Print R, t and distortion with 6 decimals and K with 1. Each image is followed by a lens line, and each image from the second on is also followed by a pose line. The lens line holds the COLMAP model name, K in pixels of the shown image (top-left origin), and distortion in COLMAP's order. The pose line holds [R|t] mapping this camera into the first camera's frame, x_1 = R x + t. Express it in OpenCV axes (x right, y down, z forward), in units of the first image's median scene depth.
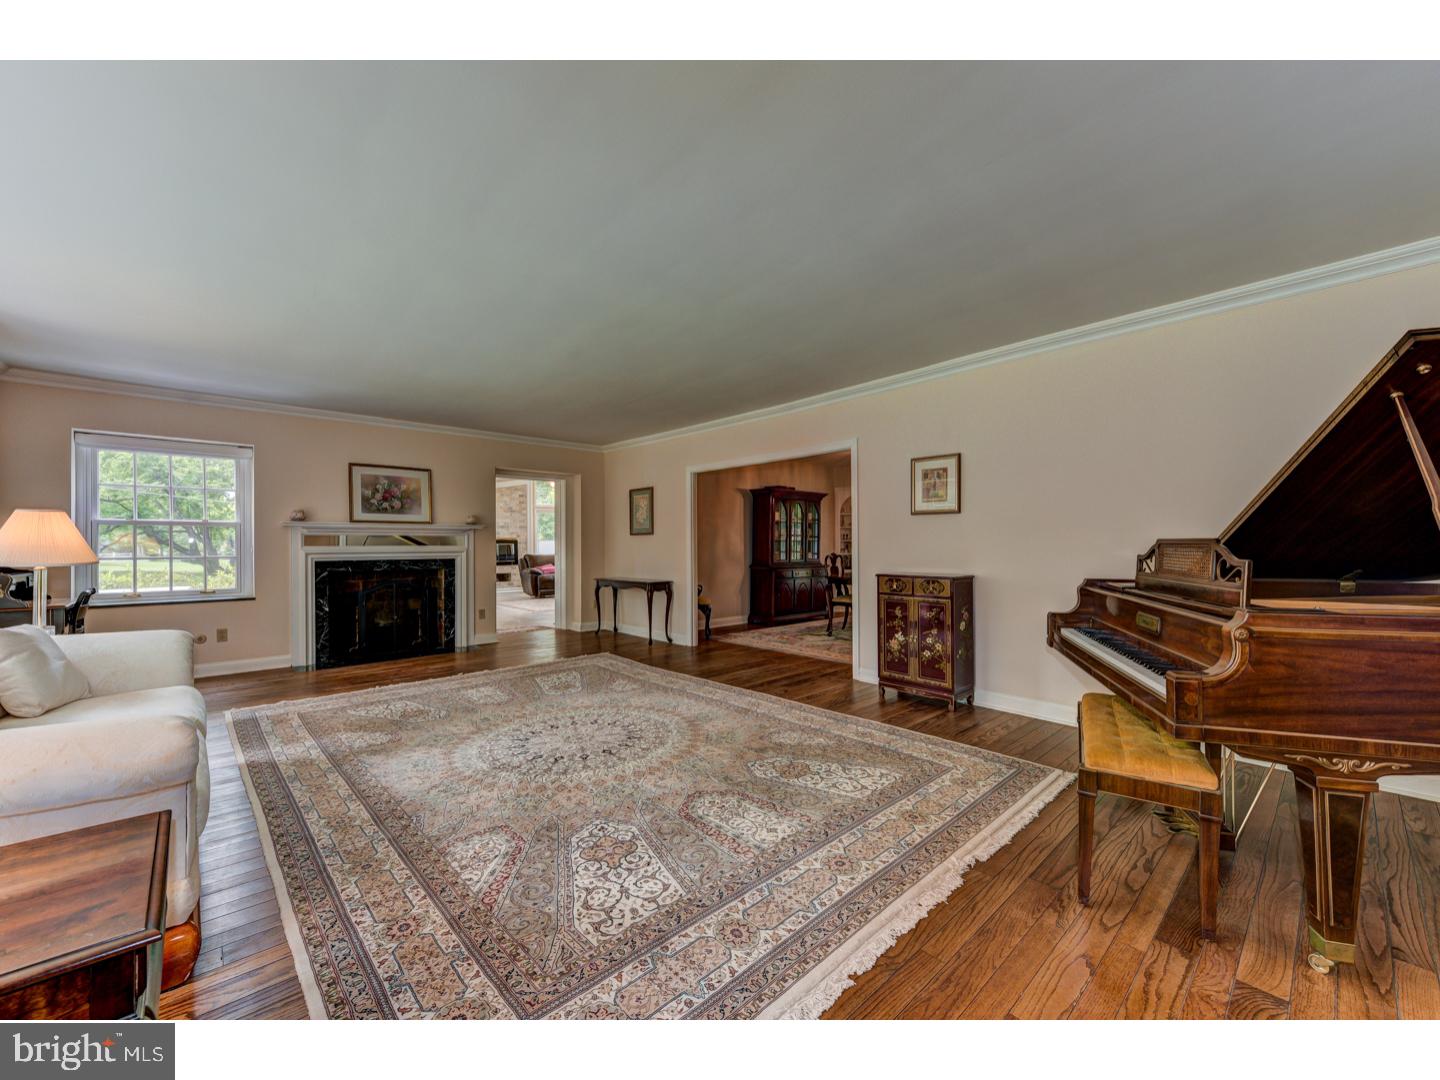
lens RADIAL K [[569.2, 0, 720.5], [0, 569.2, 545.9], [0, 0, 1]] dist [0.002188, 0.000083]
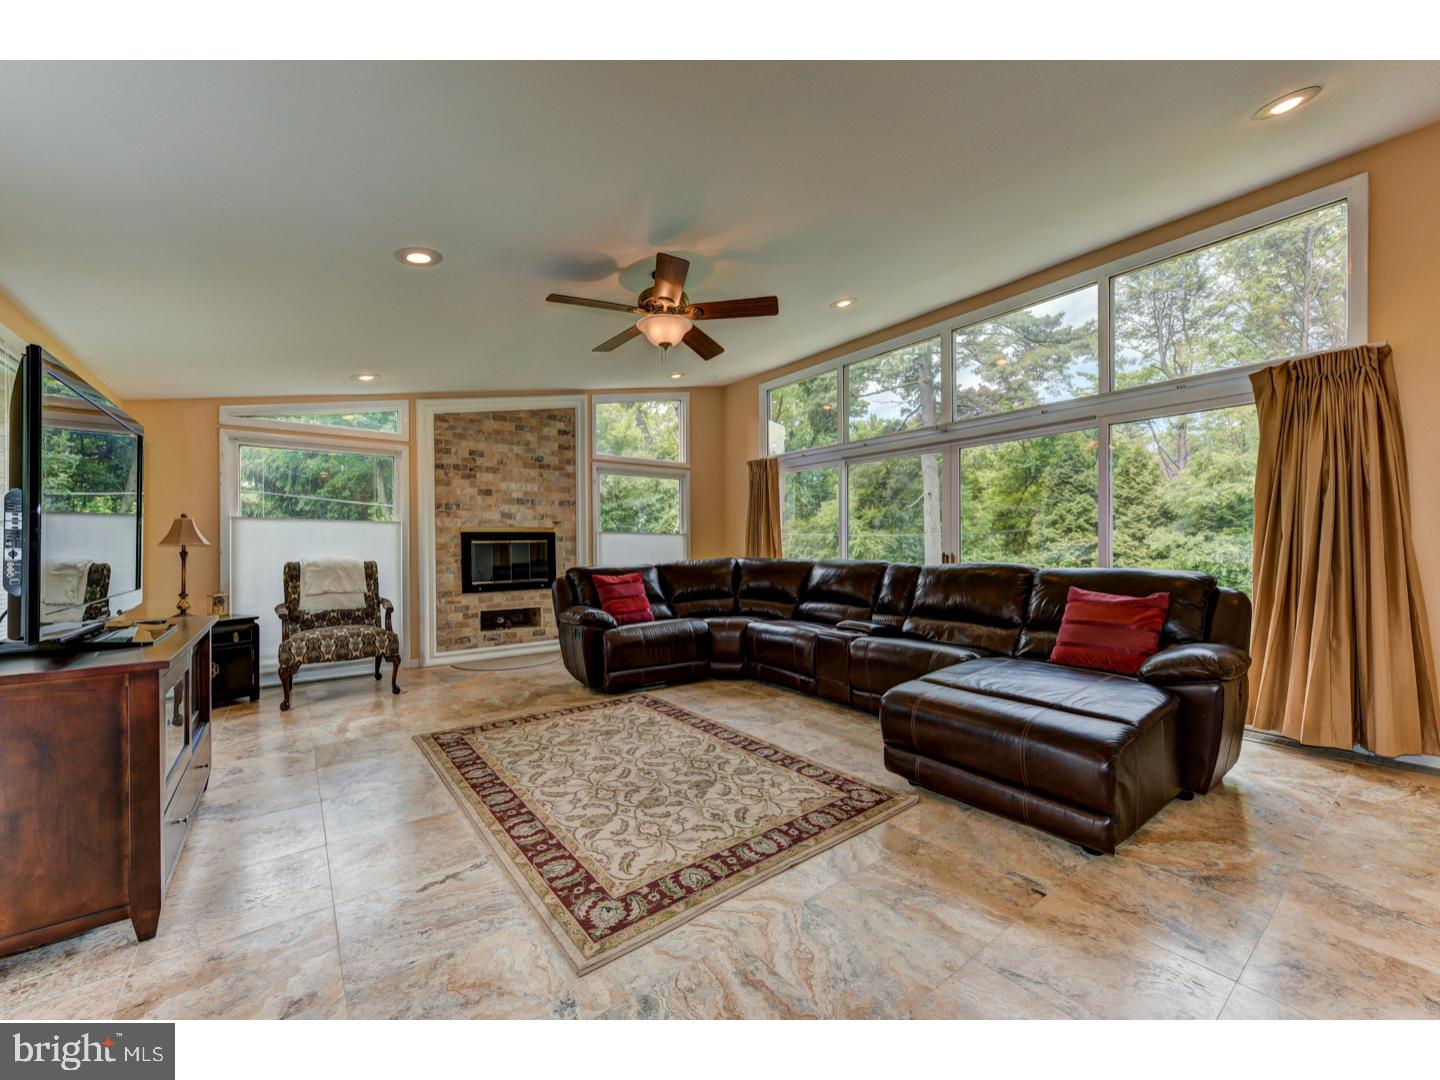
lens RADIAL K [[566.9, 0, 729.2], [0, 566.9, 541.6], [0, 0, 1]] dist [0.000118, -0.000048]
pose [[0.996767, -0.002264, -0.080319, -0.498376], [0.001815, 0.999982, -0.005668, -0.000800], [0.080331, 0.005504, 0.996753, 1.529873]]
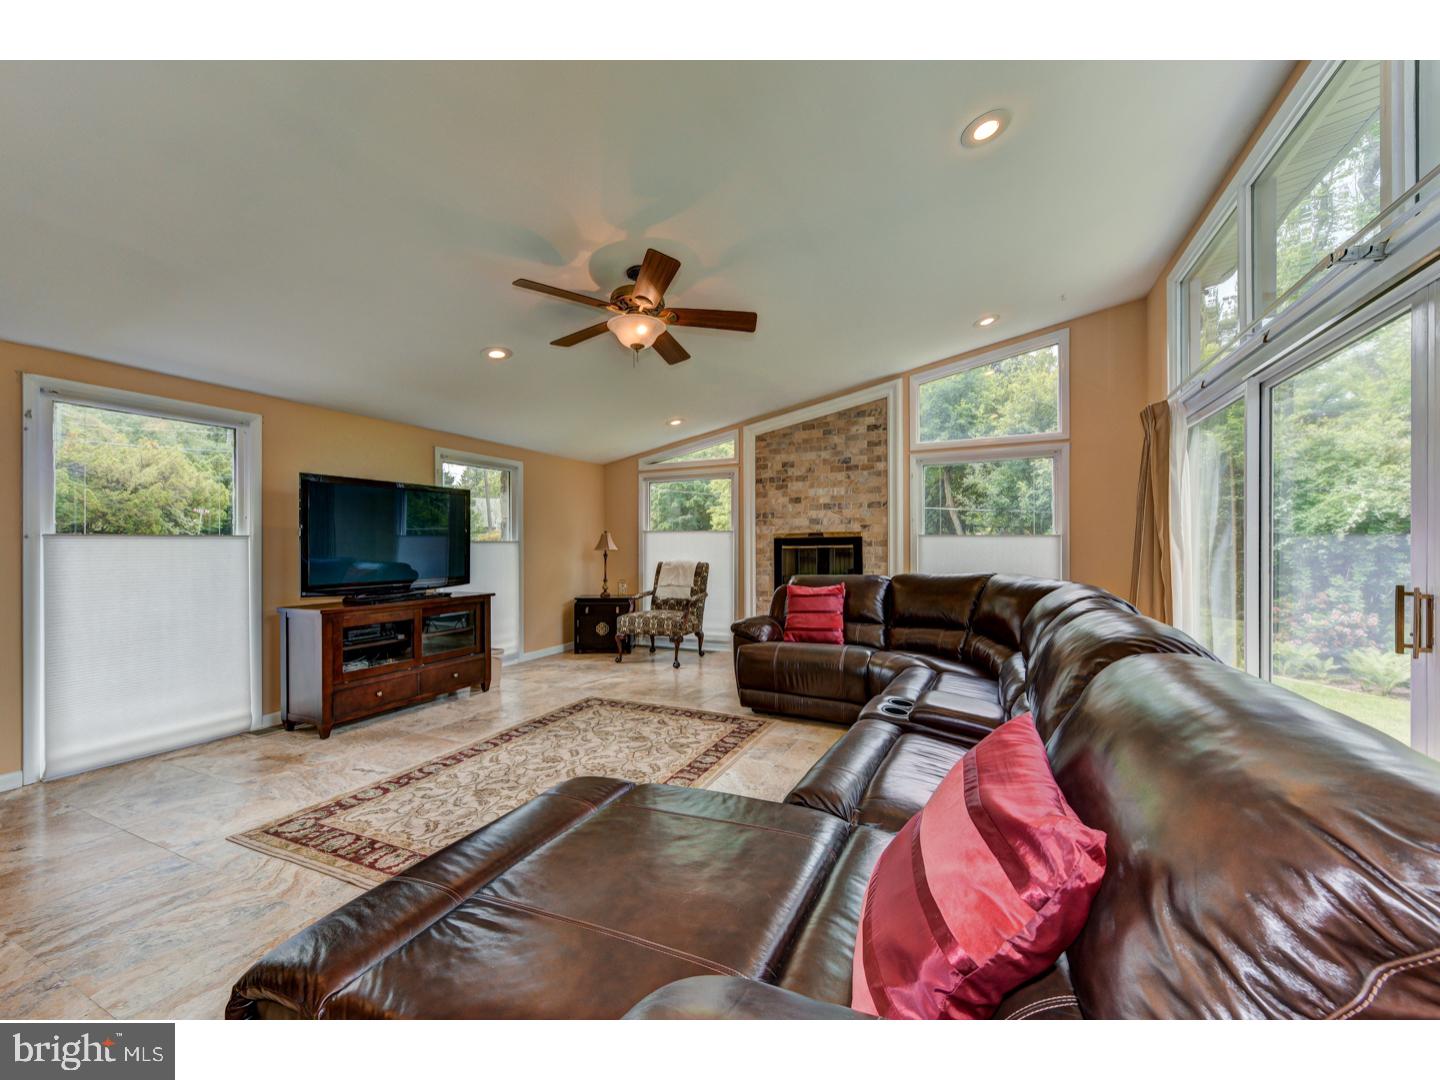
lens RADIAL K [[569.2, 0, 720.5], [0, 569.2, 545.9], [0, 0, 1]] dist [0.002188, 0.000083]
pose [[0.375482, 0.002510, -0.926826, -0.036364], [0.004793, 0.999978, 0.004650, -0.015677], [0.926817, -0.006188, 0.375461, 1.999133]]
